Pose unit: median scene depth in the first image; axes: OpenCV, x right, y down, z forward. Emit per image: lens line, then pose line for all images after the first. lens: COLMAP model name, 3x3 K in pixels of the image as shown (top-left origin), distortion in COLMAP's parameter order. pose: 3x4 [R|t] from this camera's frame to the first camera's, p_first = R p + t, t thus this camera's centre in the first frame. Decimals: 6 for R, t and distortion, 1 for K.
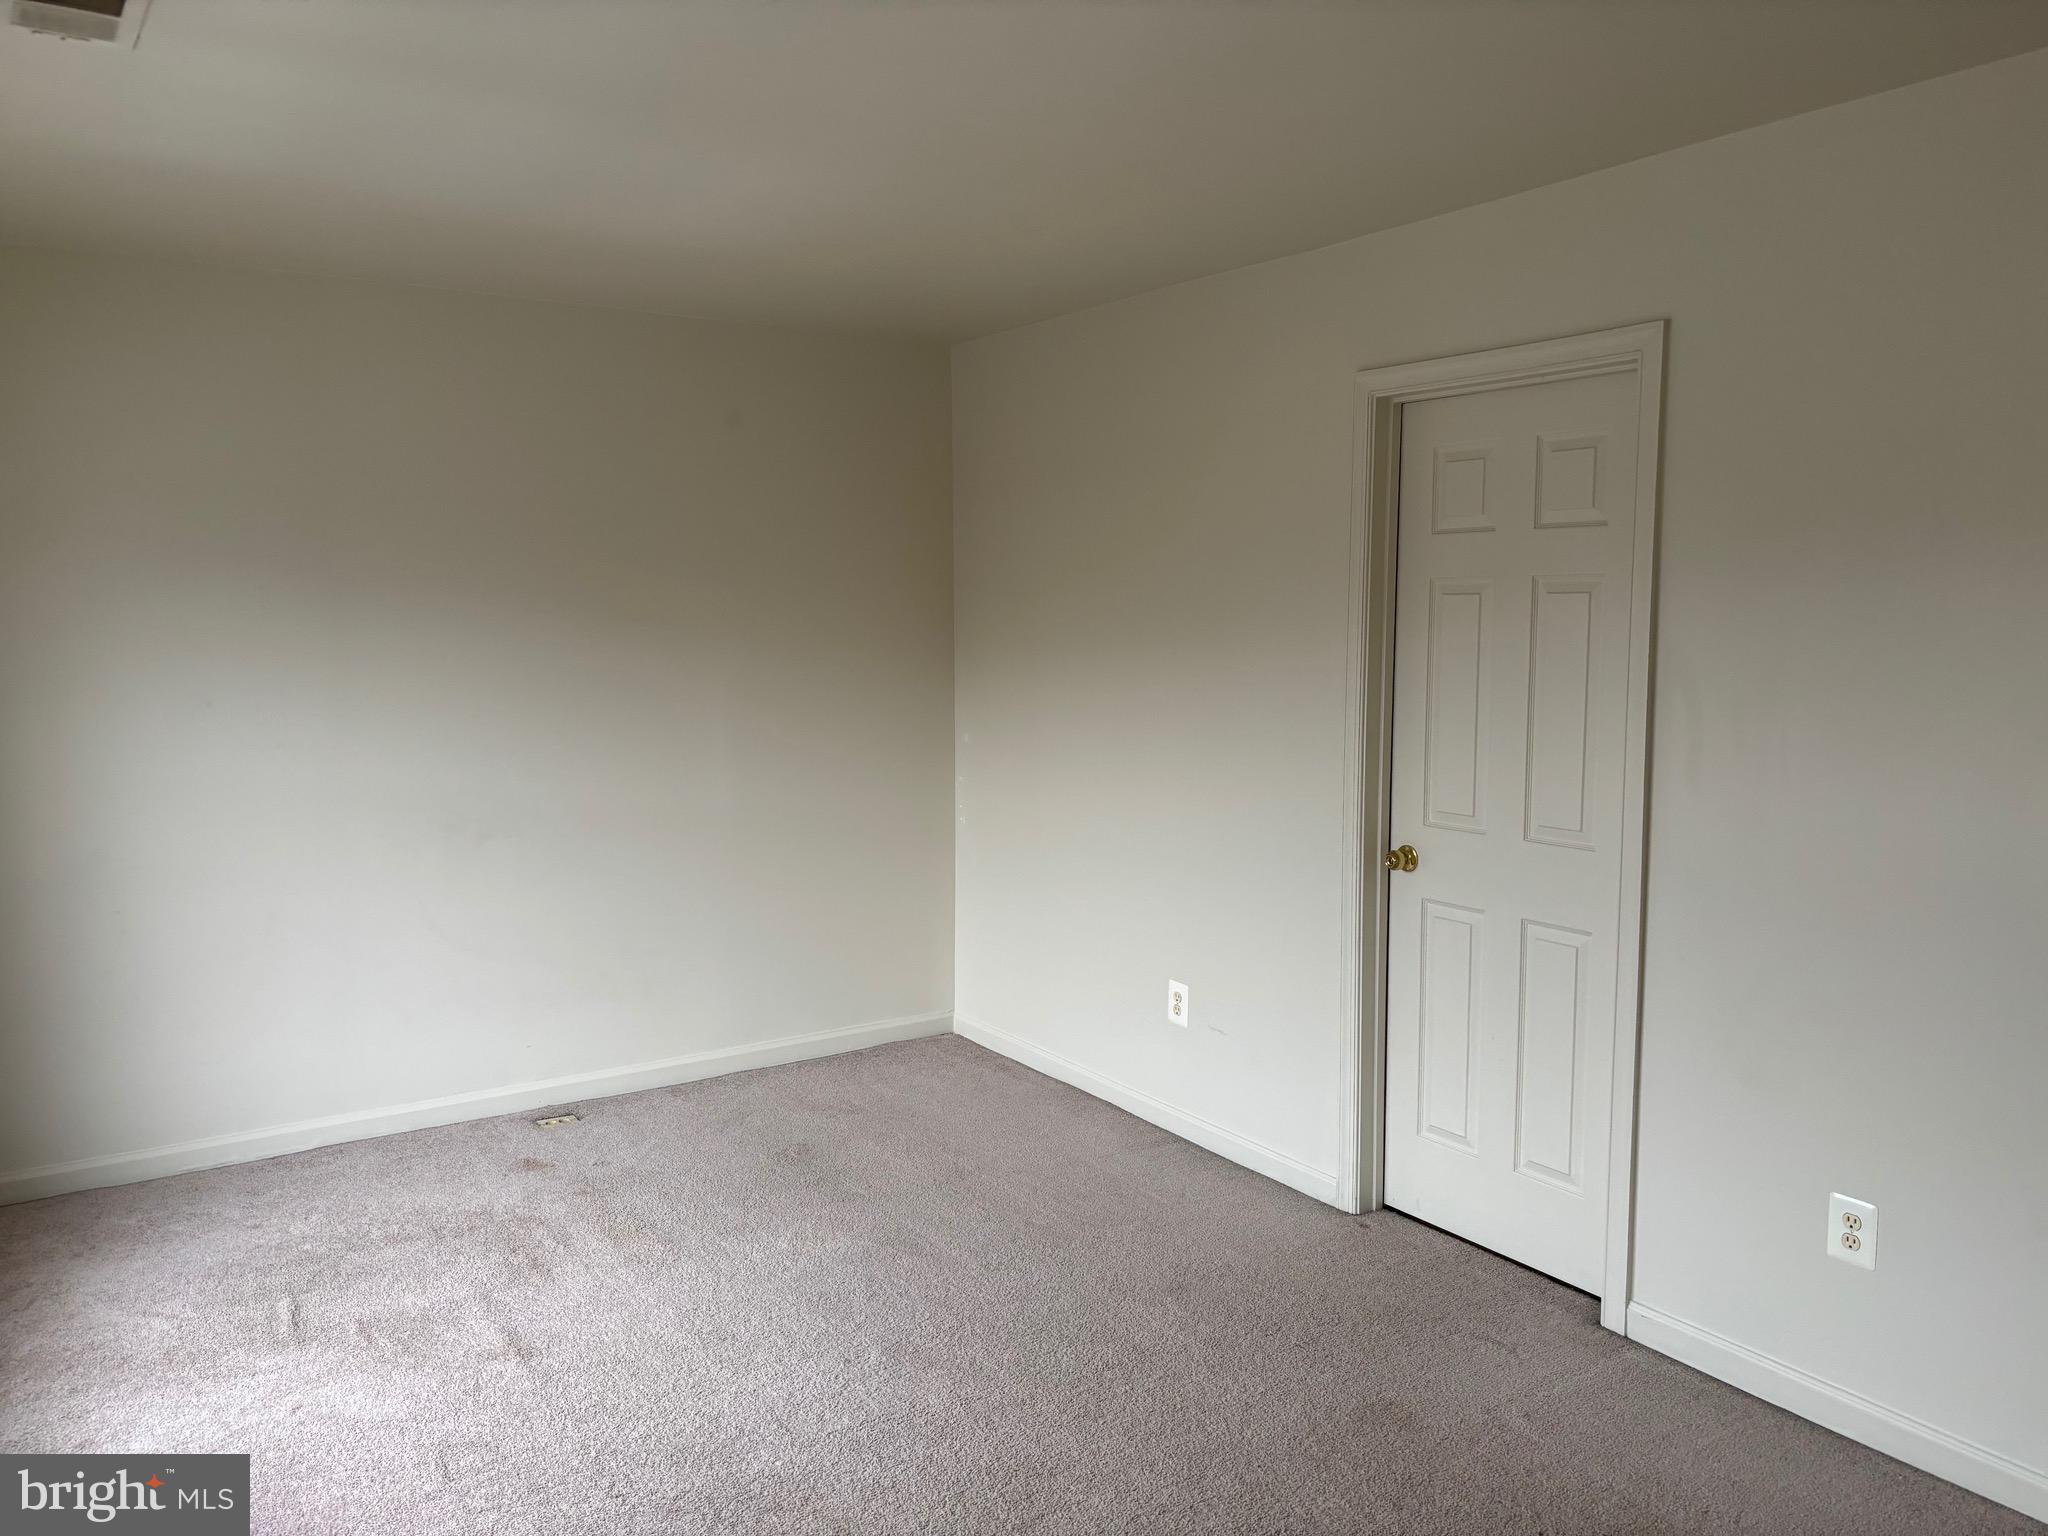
lens RADIAL K [[1543.2, 0, 1027.4], [0, 1543.2, 755.2], [0, 0, 1]] dist [0.028525, 0.001686]
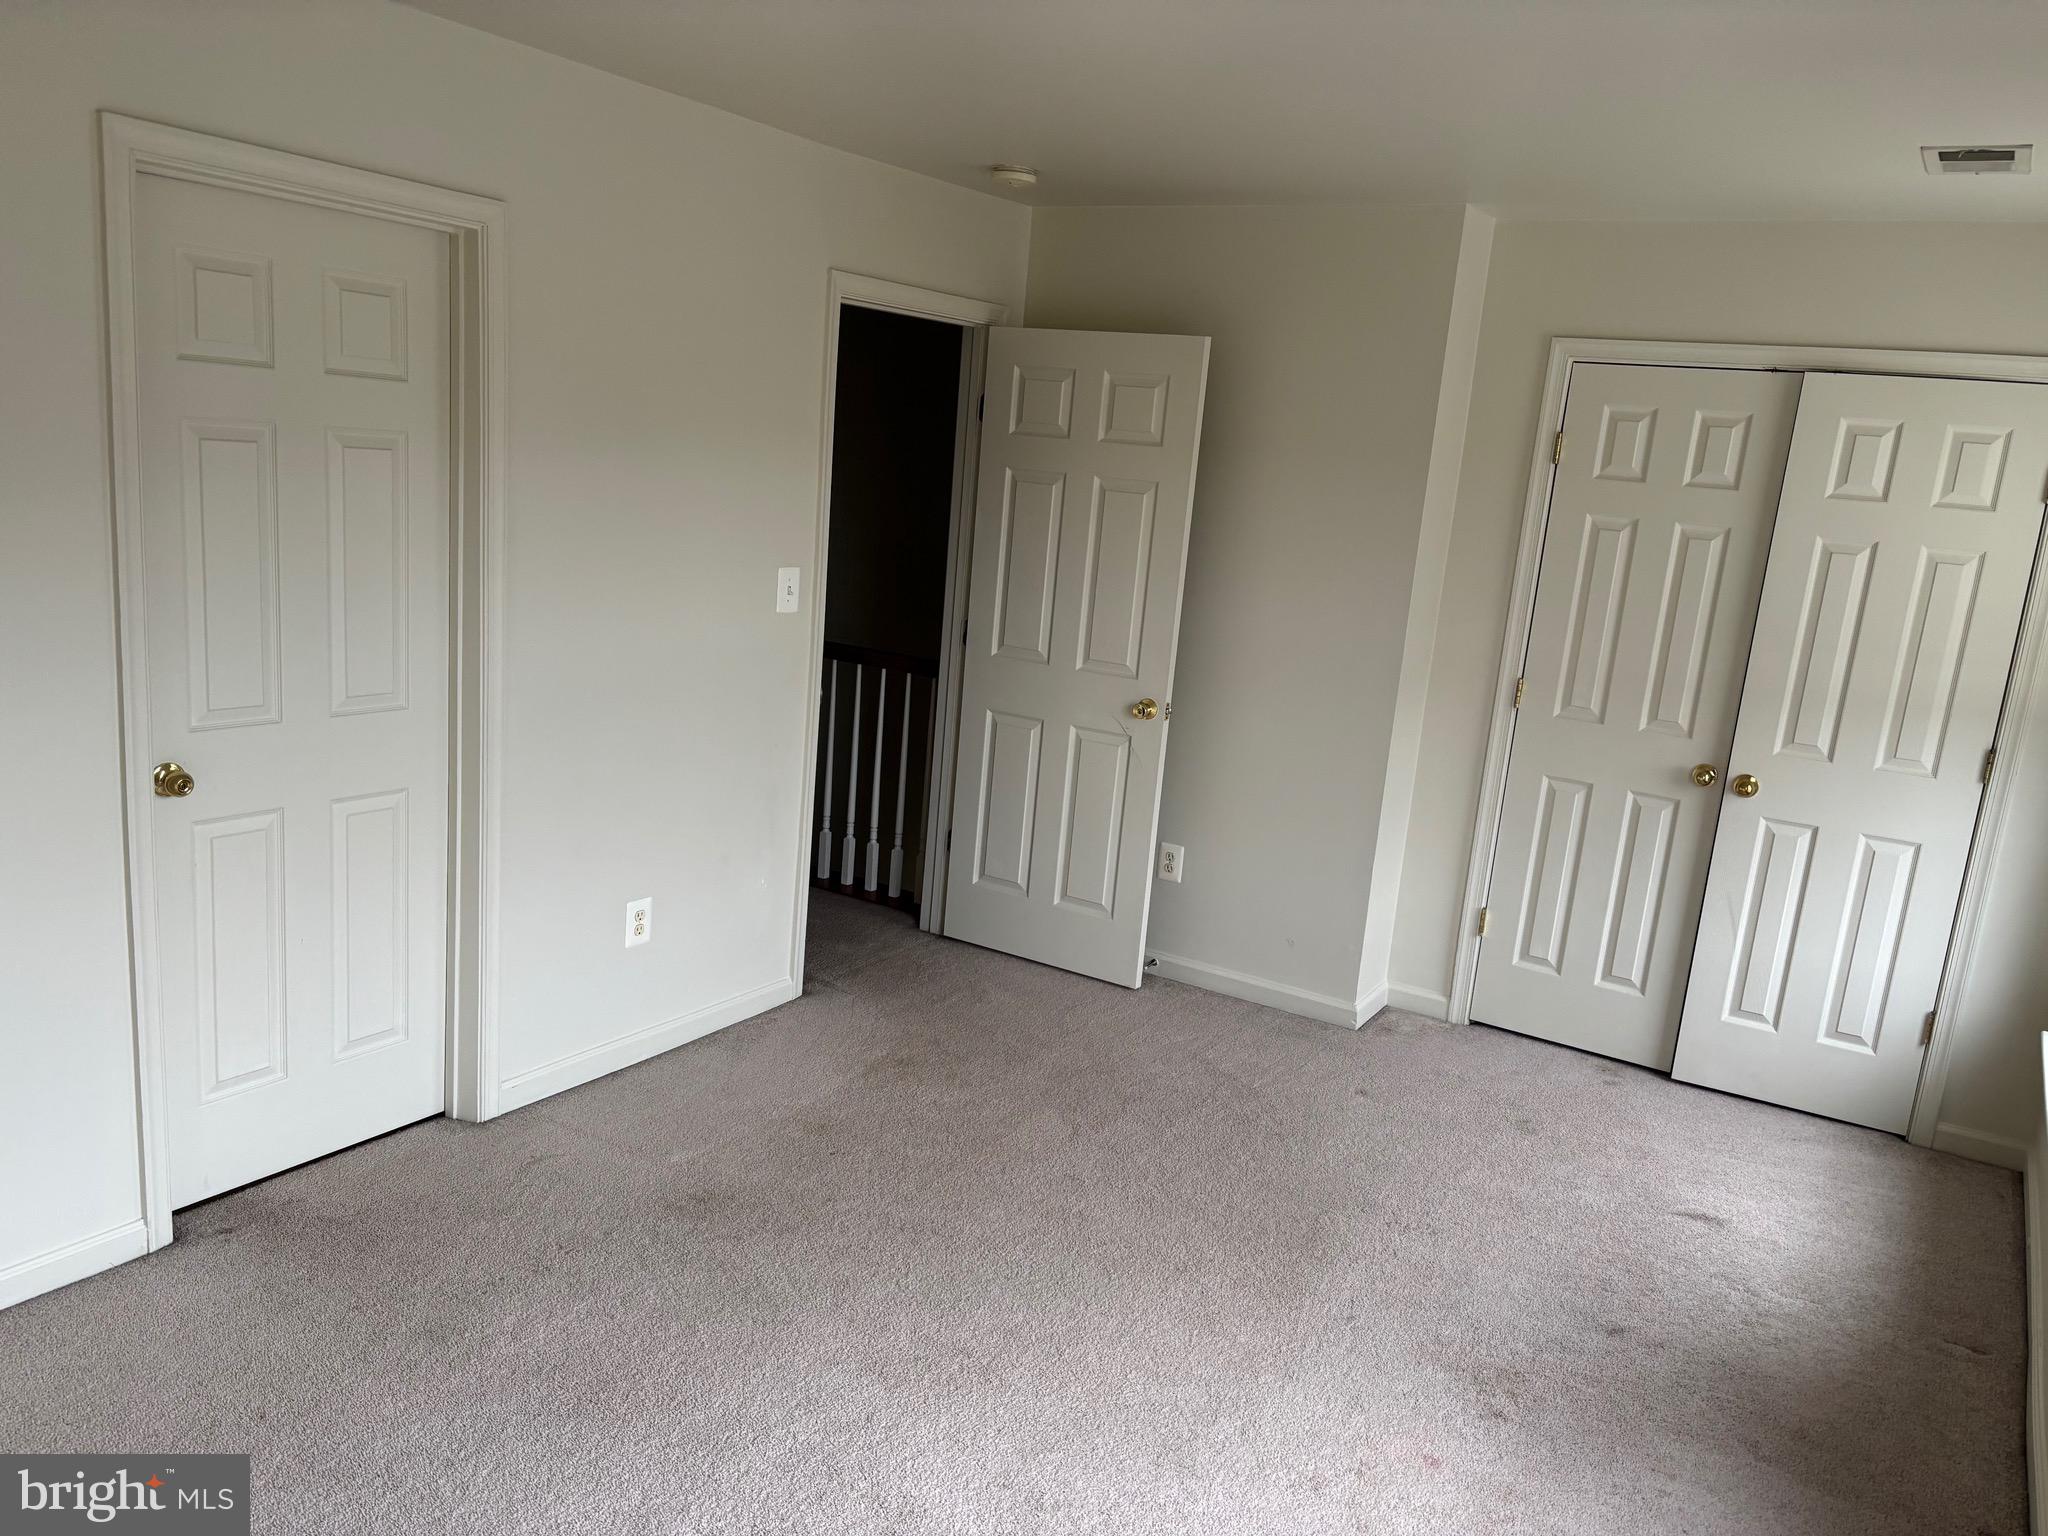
lens RADIAL K [[1543.2, 0, 1024.1], [0, 1543.2, 786.1], [0, 0, 1]] dist [0.028525, 0.001686]
pose [[-0.388585, -0.202580, 0.898868, -0.784906], [0.037664, 0.971224, 0.235169, -0.122229], [-0.920643, 0.125238, -0.369773, 1.103954]]
